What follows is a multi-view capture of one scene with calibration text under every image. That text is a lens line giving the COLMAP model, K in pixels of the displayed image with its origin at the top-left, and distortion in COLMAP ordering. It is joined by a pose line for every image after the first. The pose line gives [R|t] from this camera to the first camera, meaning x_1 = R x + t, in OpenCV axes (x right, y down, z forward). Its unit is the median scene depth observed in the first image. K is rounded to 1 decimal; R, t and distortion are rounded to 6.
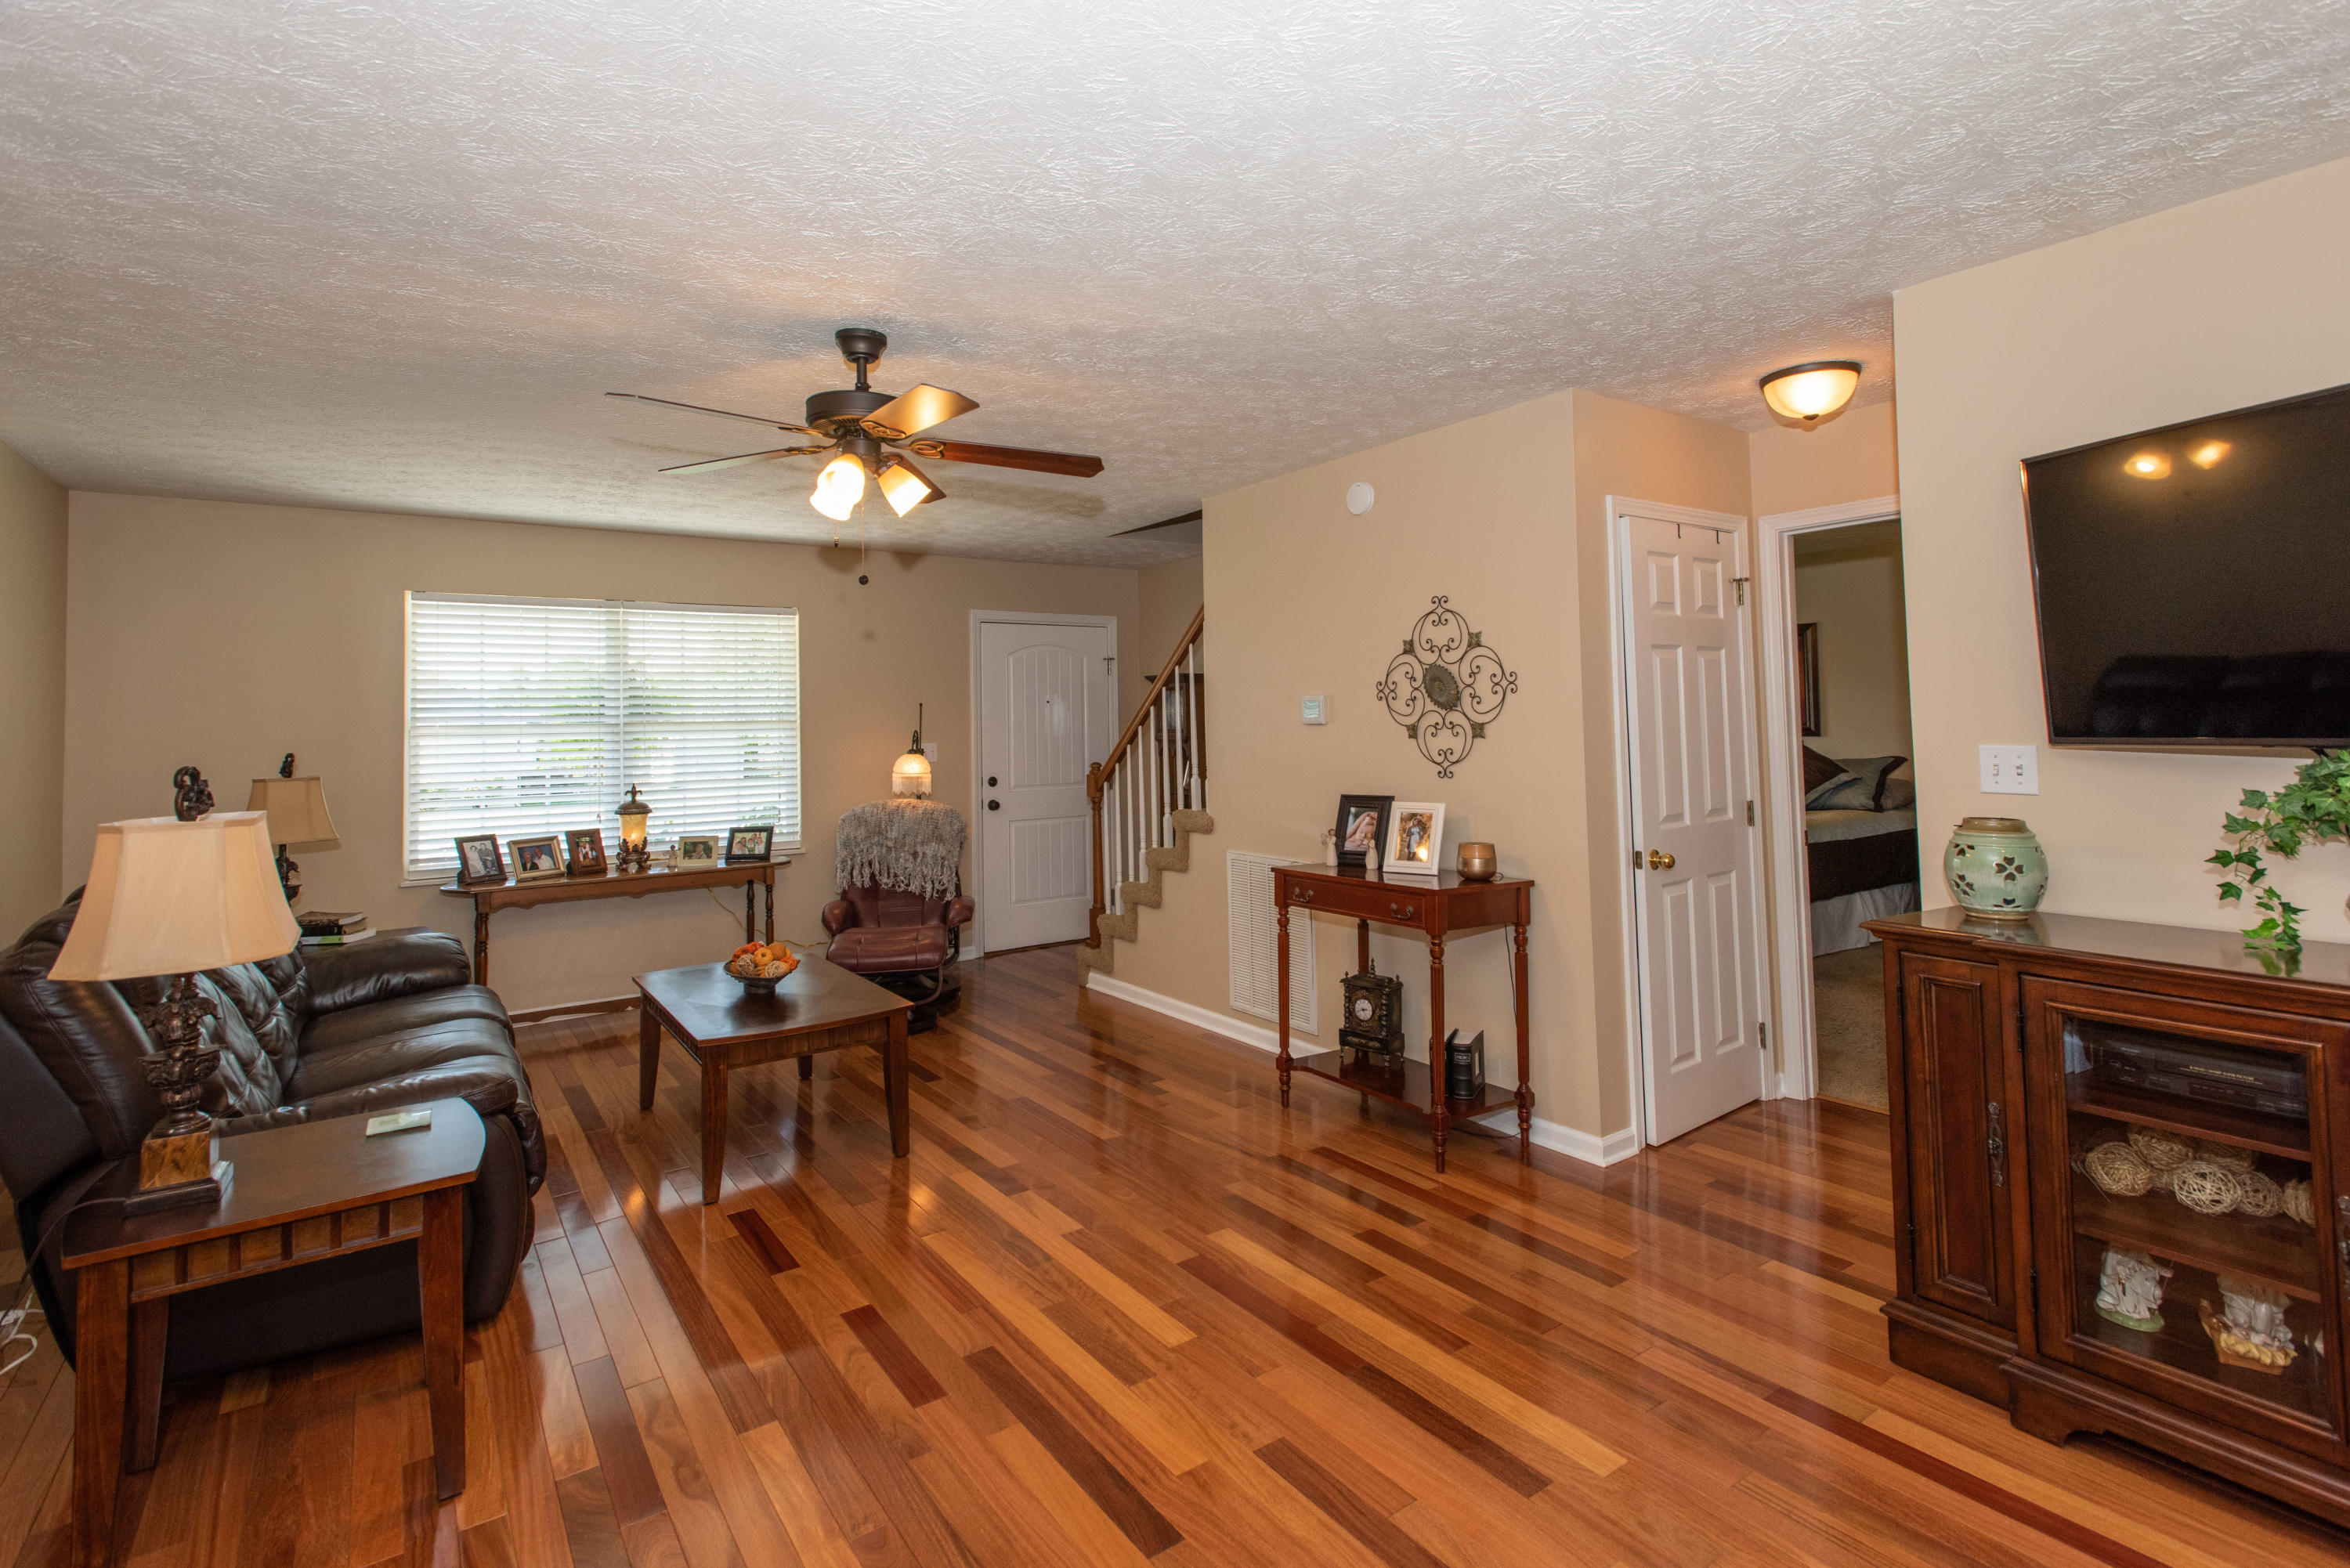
lens RADIAL K [[1132.8, 0, 1194.5], [0, 1132.8, 676.4], [0, 0, 1]] dist [0.004434, -0.000857]
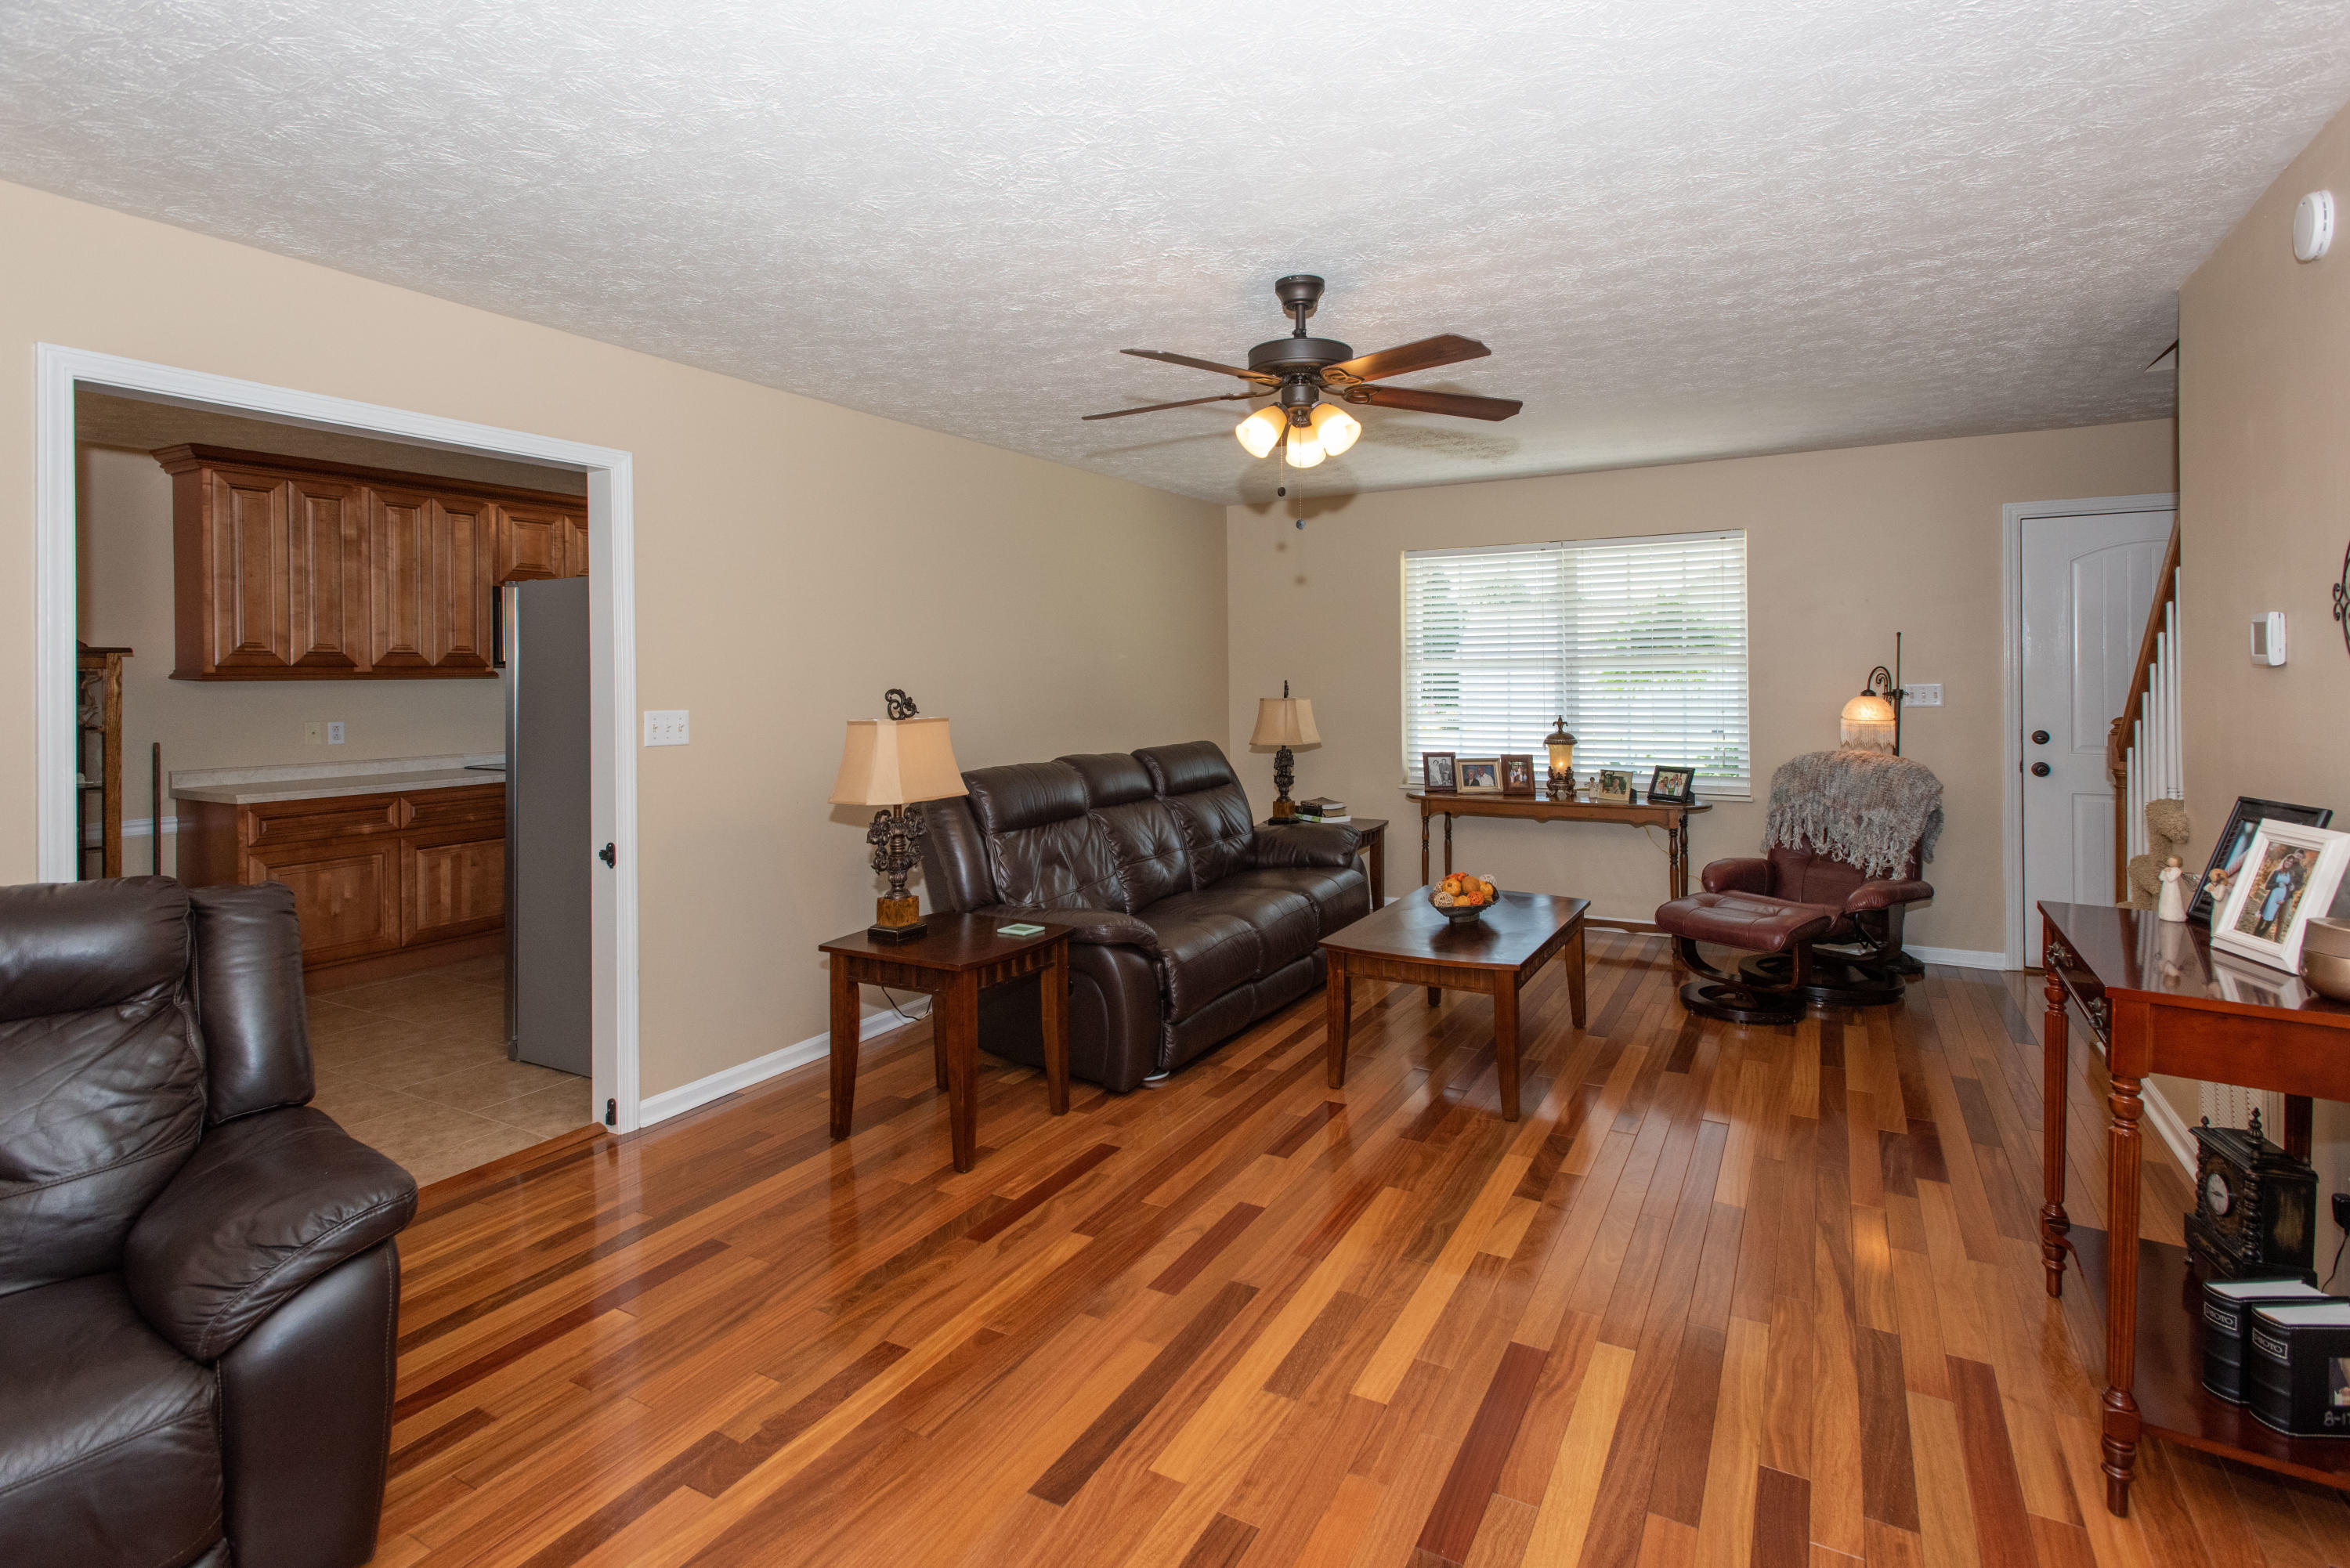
lens RADIAL K [[1132.8, 0, 1194.5], [0, 1132.8, 676.4], [0, 0, 1]] dist [0.004434, -0.000857]
pose [[0.428650, 0.017228, -0.903307, 0.423835], [0.040131, 0.998468, 0.038087, 0.006662], [0.902579, -0.052576, 0.427302, 0.336603]]
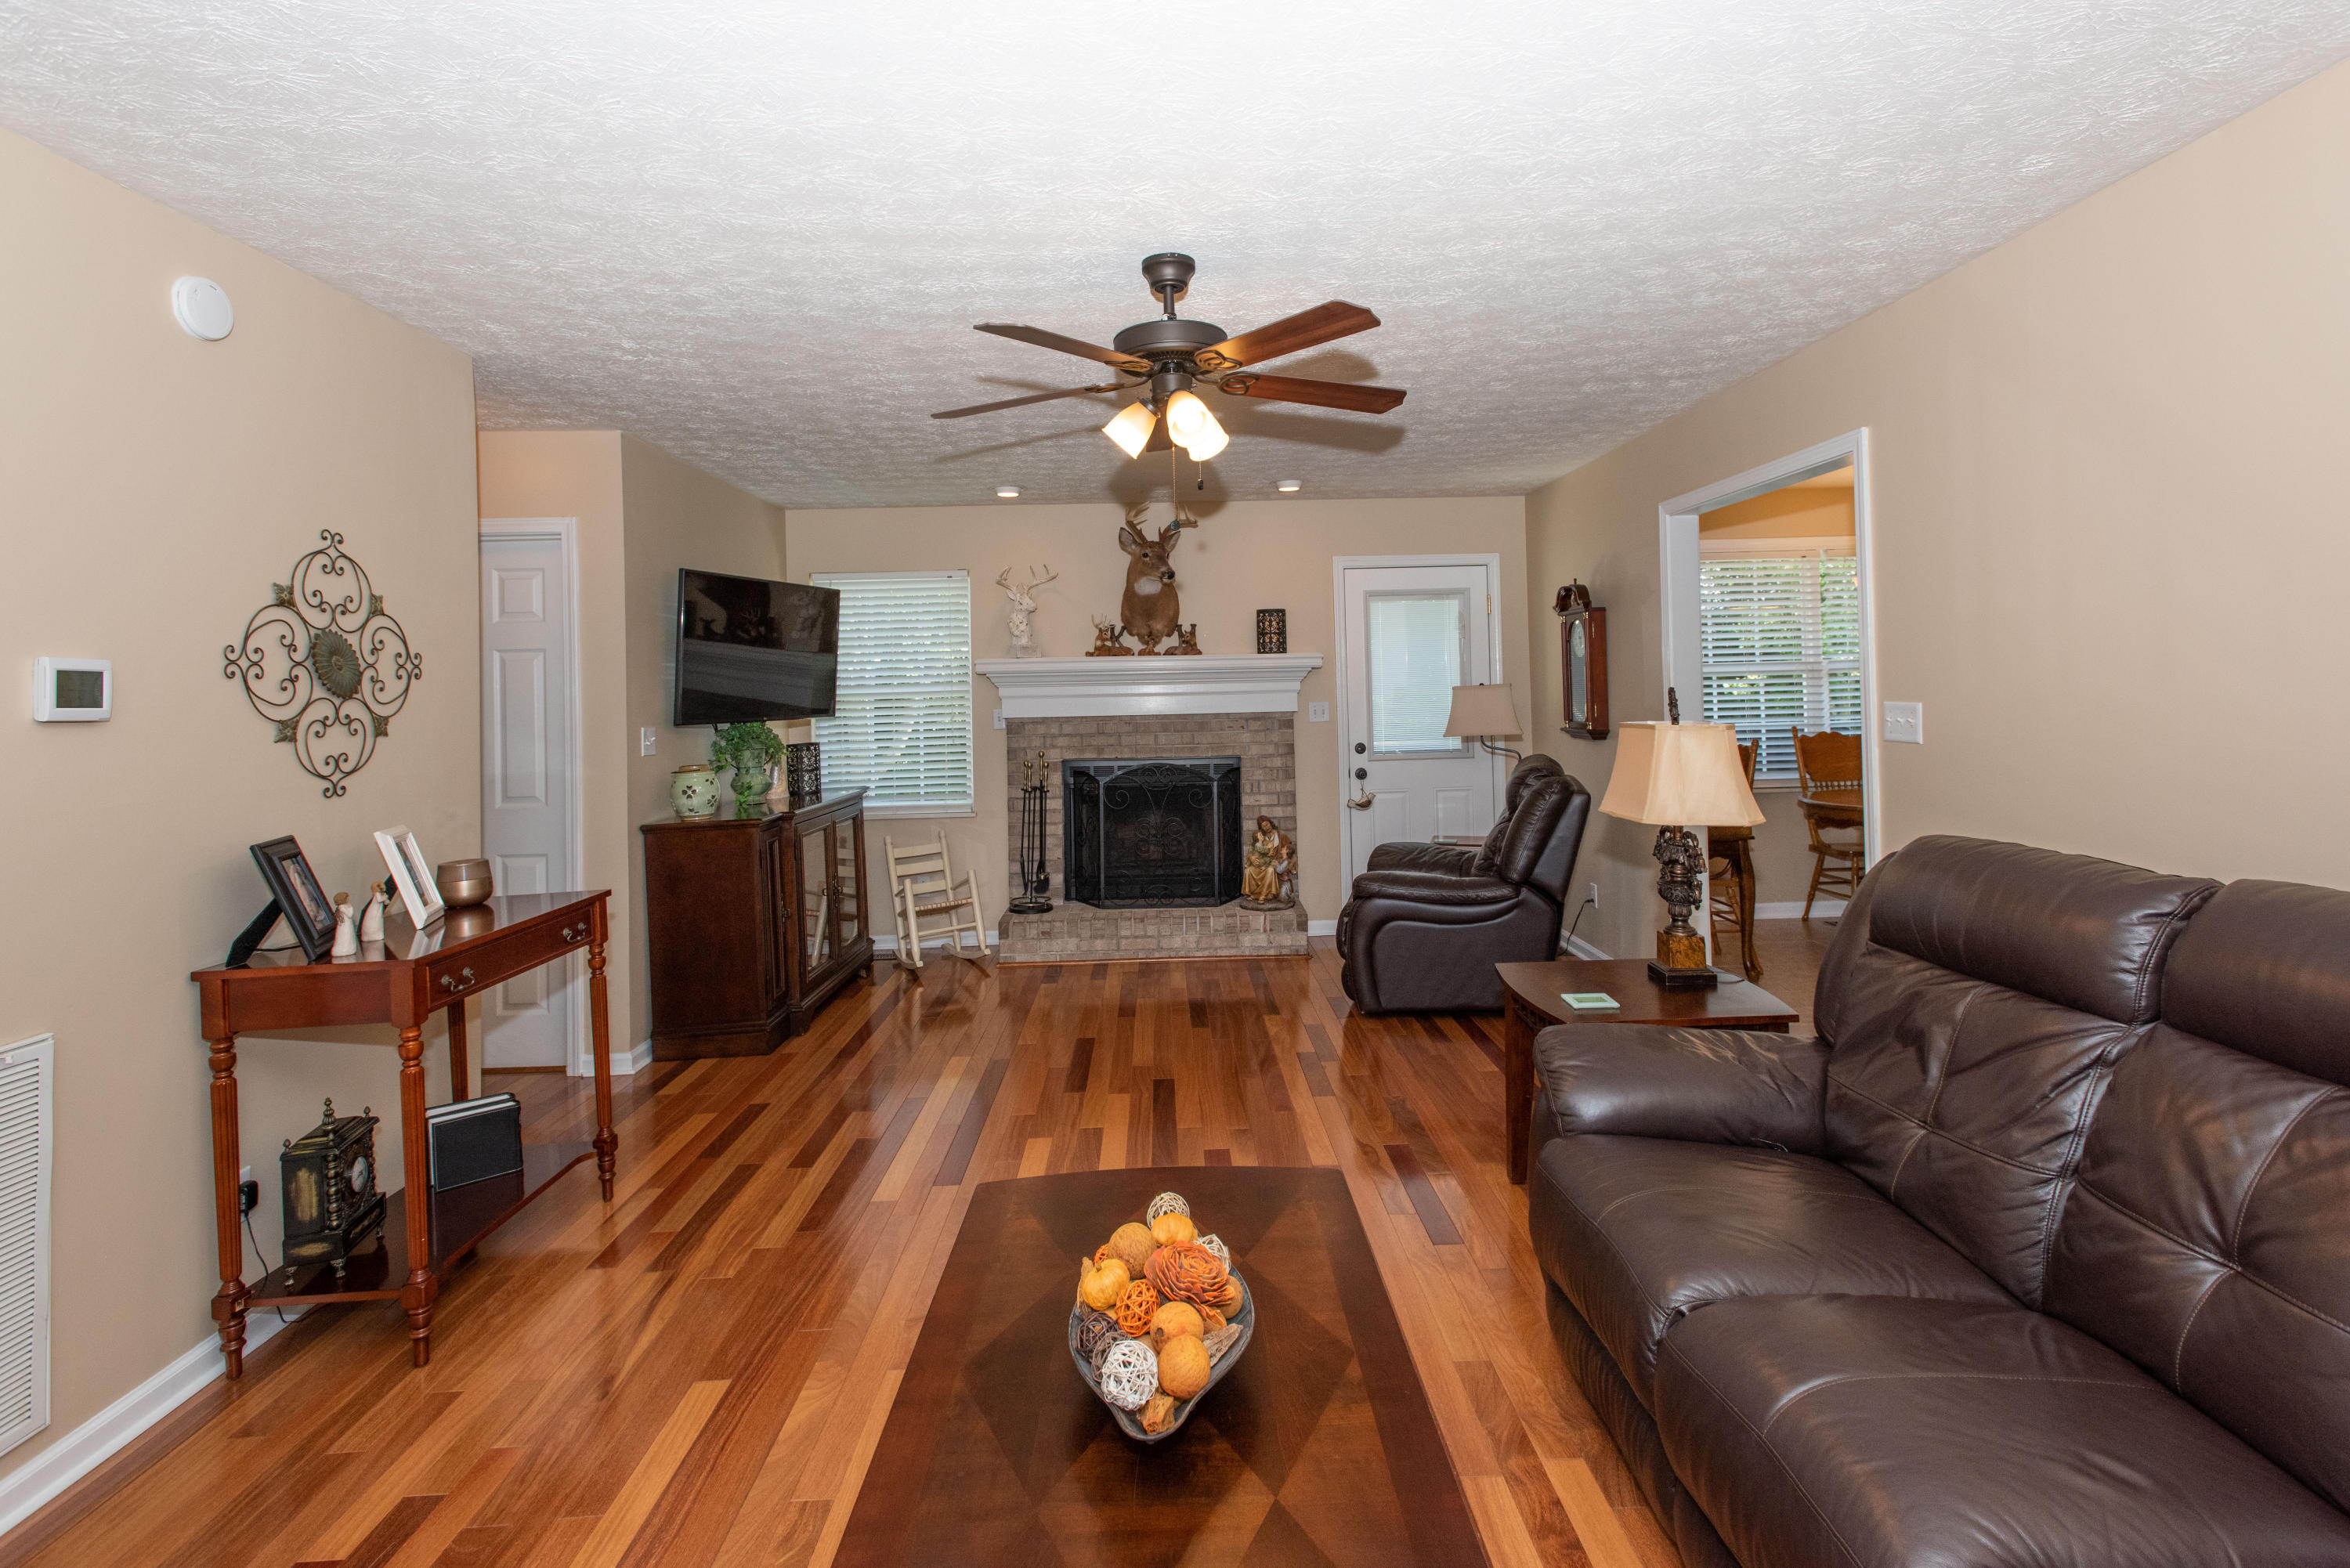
lens RADIAL K [[1132.8, 0, 1194.5], [0, 1132.8, 676.4], [0, 0, 1]] dist [0.004434, -0.000857]
pose [[-0.834931, 0.048843, 0.548184, -0.586583], [0.018995, 0.998018, -0.059991, 0.067020], [-0.550027, -0.039675, -0.834204, 1.274528]]
